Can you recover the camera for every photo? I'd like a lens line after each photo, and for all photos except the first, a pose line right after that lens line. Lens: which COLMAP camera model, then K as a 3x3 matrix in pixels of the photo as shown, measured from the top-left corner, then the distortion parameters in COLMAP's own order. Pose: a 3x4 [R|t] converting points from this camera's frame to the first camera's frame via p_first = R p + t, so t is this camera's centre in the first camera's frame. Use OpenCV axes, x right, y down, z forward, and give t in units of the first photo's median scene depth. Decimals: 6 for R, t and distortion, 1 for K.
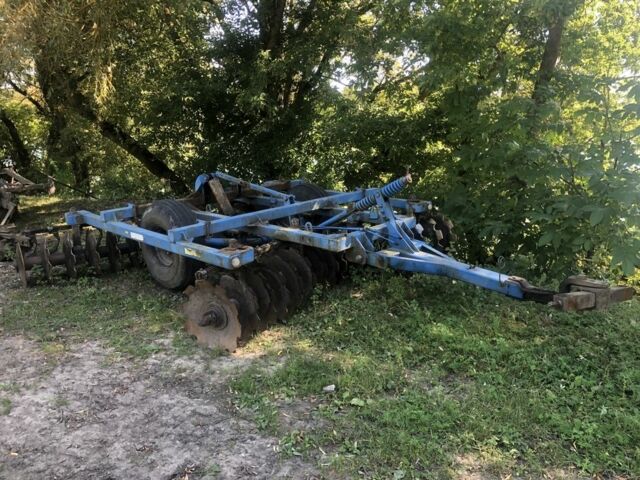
lens RADIAL K [[511.2, 0, 320.0], [0, 511.2, 240.0], [0, 0, 1]] dist [0.007813, 0.004052]
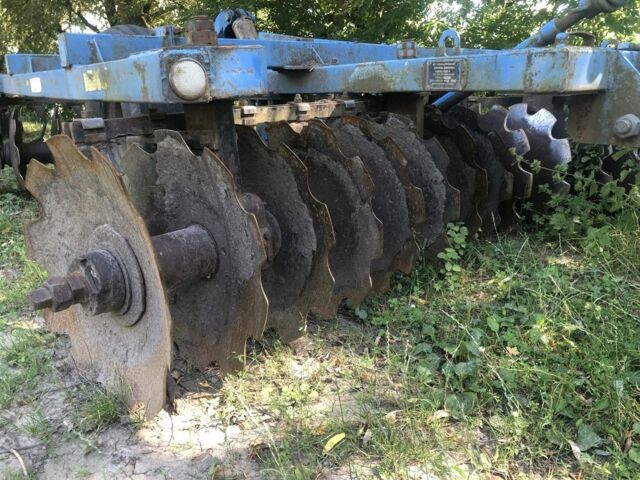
lens RADIAL K [[404.4, 0, 320.0], [0, 404.4, 240.0], [0, 0, 1]] dist [0.002606, 0.000537]
pose [[0.978988, 0.062666, -0.194050, -0.047594], [-0.062758, 0.998013, 0.005680, 0.111527], [0.194020, 0.006618, 0.980975, 0.739540]]
